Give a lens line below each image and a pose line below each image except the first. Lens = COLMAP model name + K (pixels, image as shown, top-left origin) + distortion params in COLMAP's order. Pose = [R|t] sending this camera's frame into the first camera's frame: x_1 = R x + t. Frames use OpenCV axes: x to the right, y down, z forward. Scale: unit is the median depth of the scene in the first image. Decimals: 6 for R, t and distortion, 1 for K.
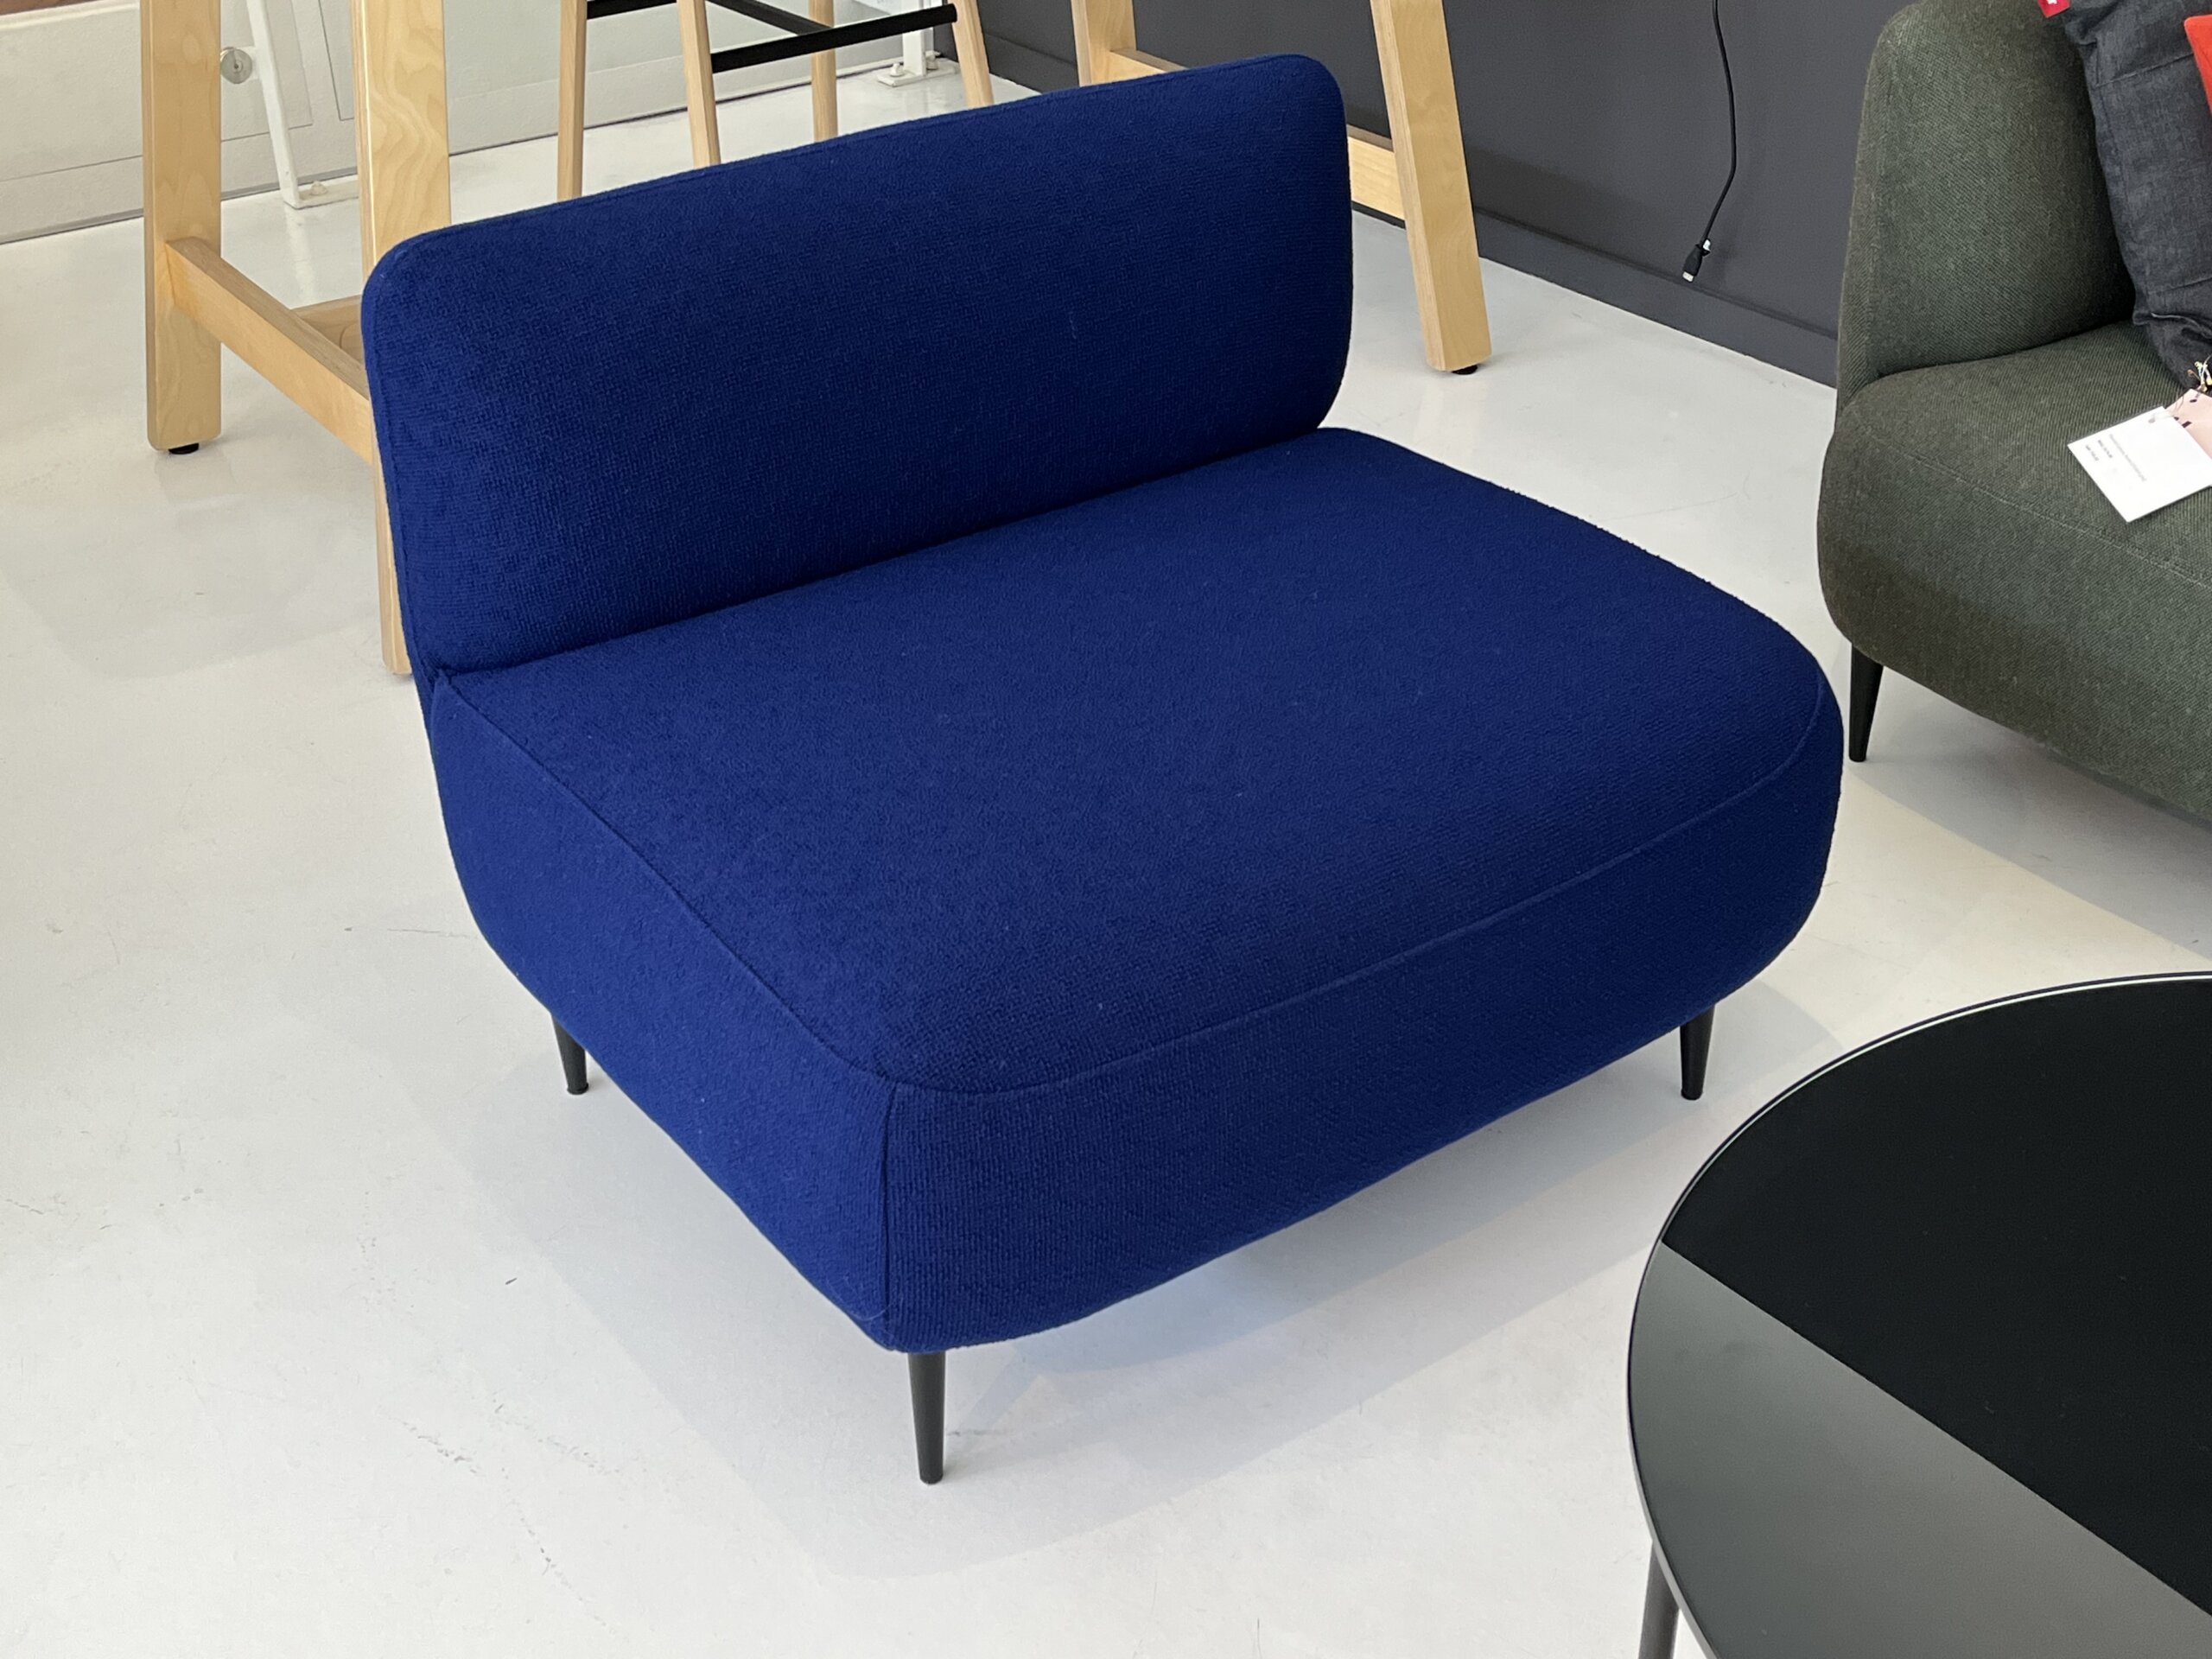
lens RADIAL K [[2726.1, 0, 1101.7], [0, 2726.1, 836.7], [0, 0, 1]] dist [0.043214, 0.000000]
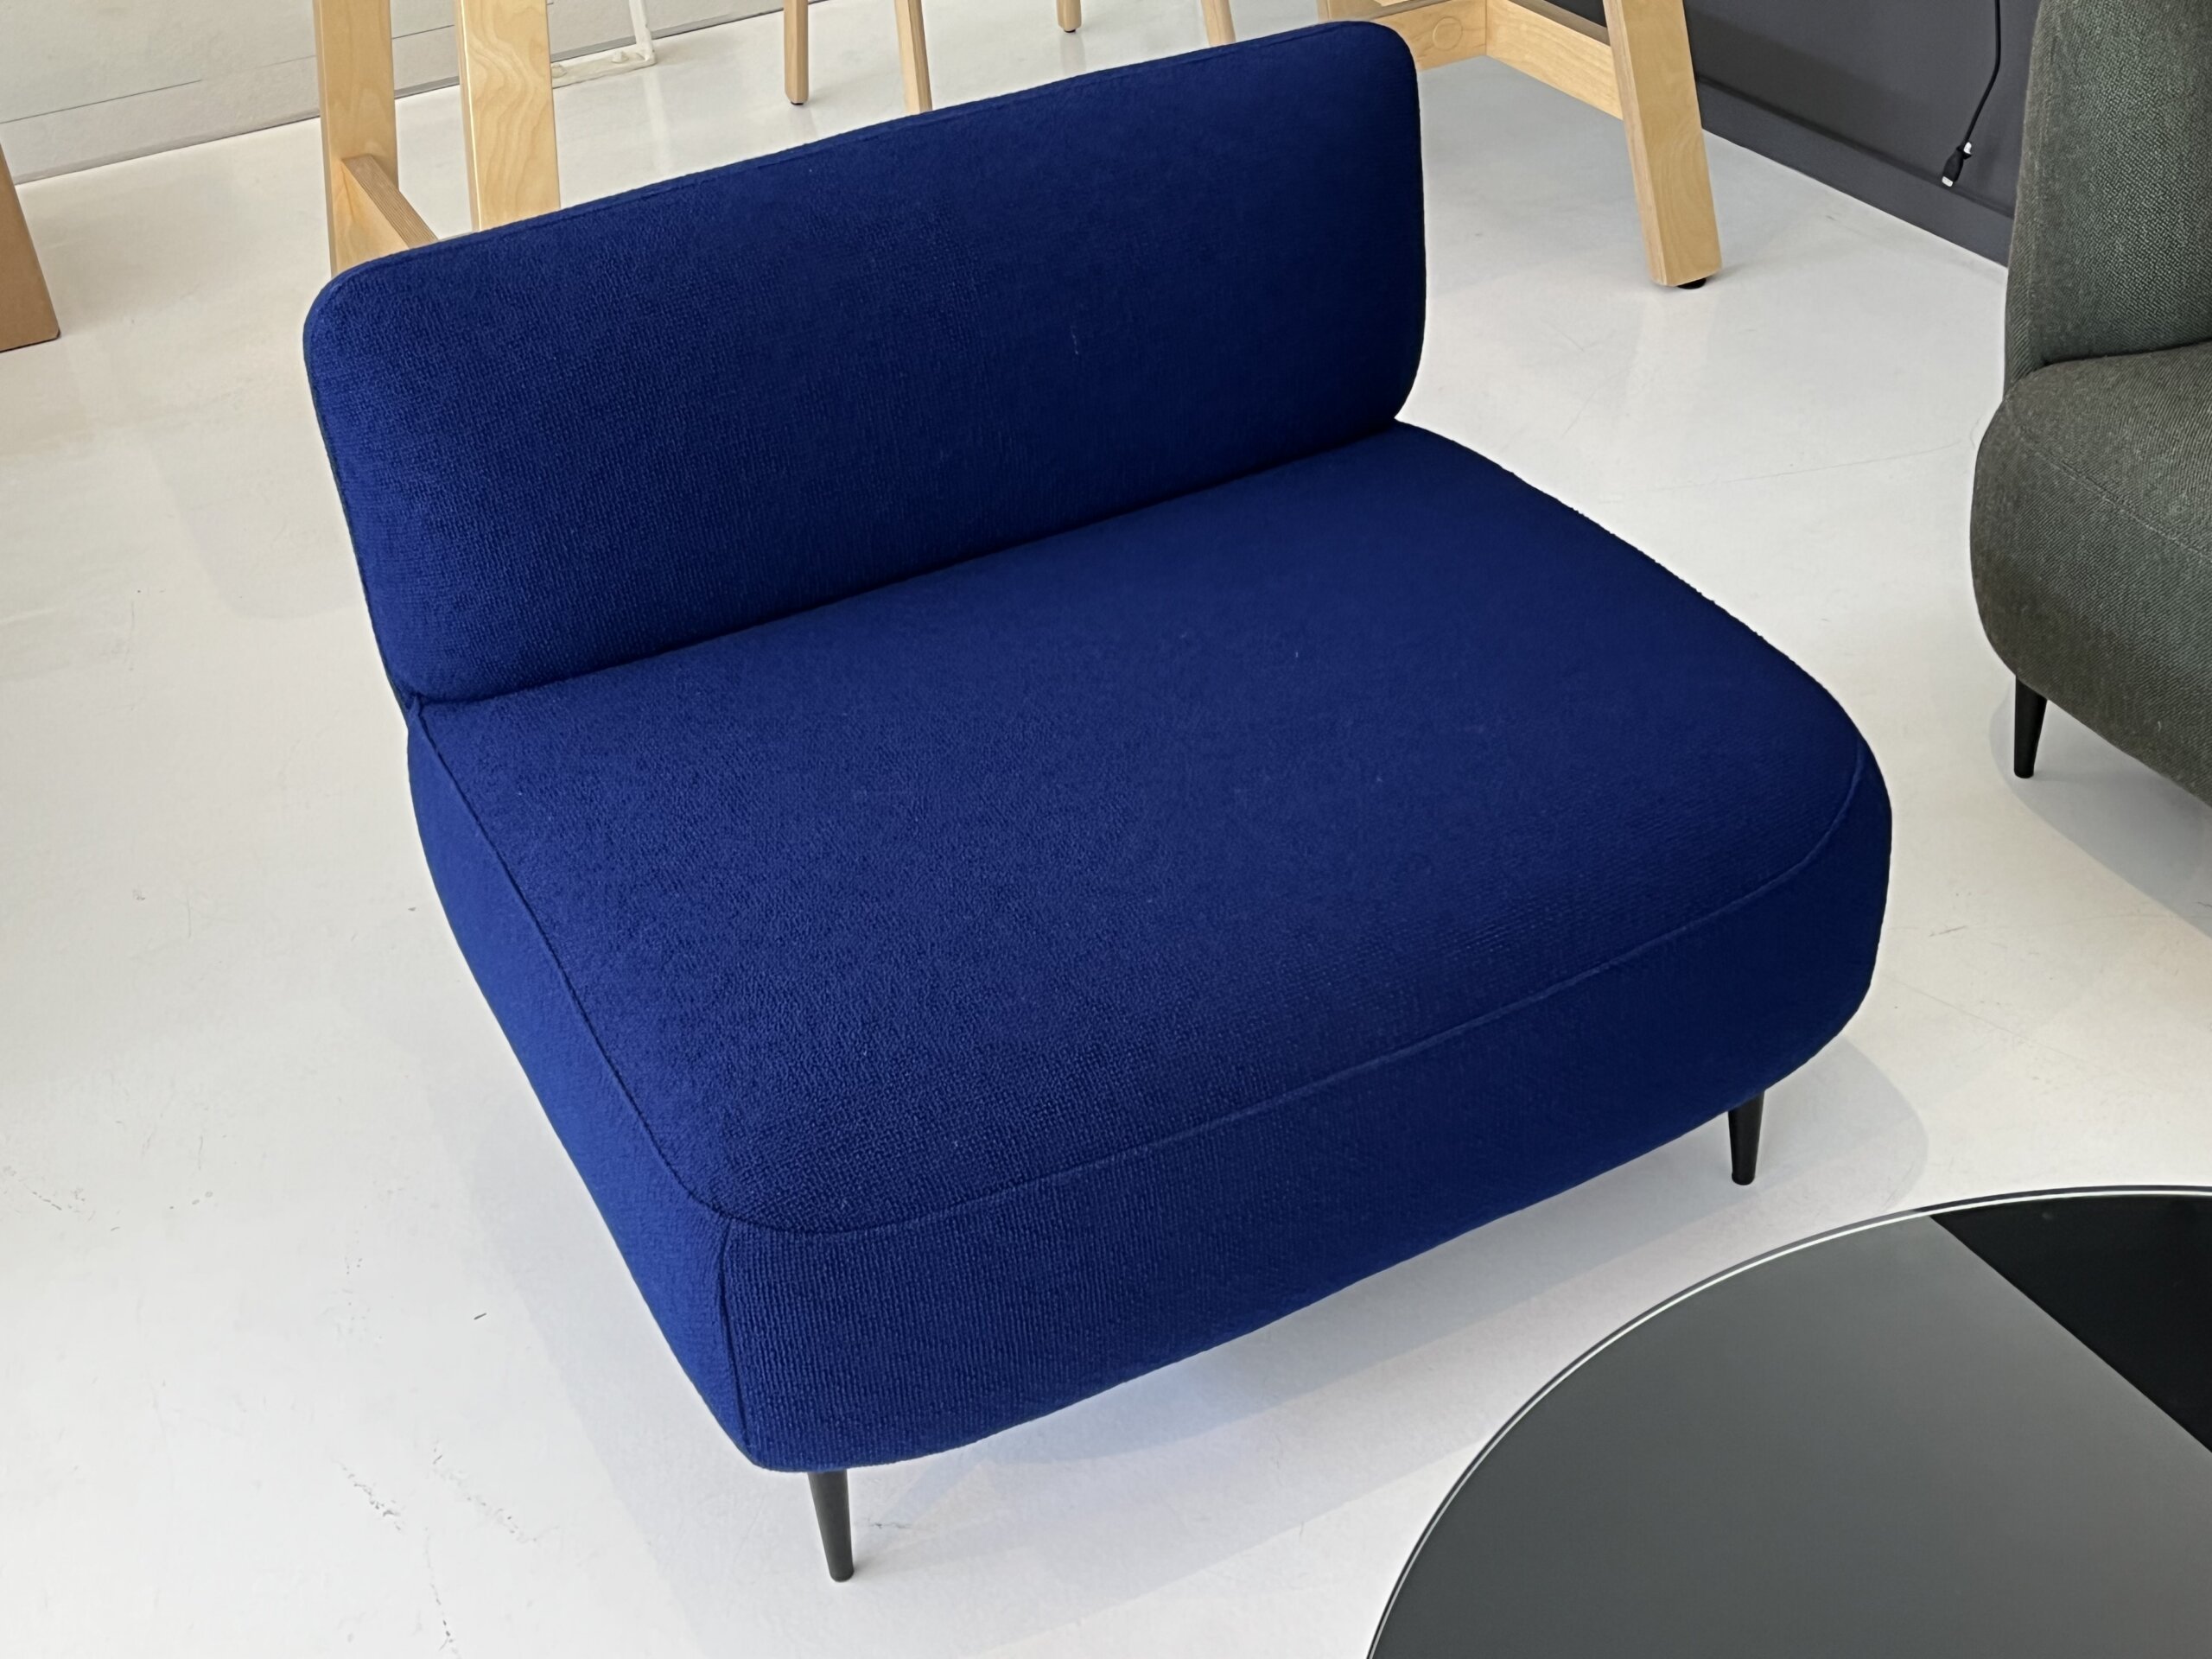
lens RADIAL K [[2726.1, 0, 1107.5], [0, 2726.1, 823.7], [0, 0, 1]] dist [0.043214, 0.000000]
pose [[0.986331, 0.038335, -0.160255, 0.163677], [-0.025515, 0.996363, 0.081306, -0.103849], [0.162789, -0.076105, 0.983721, 0.077000]]
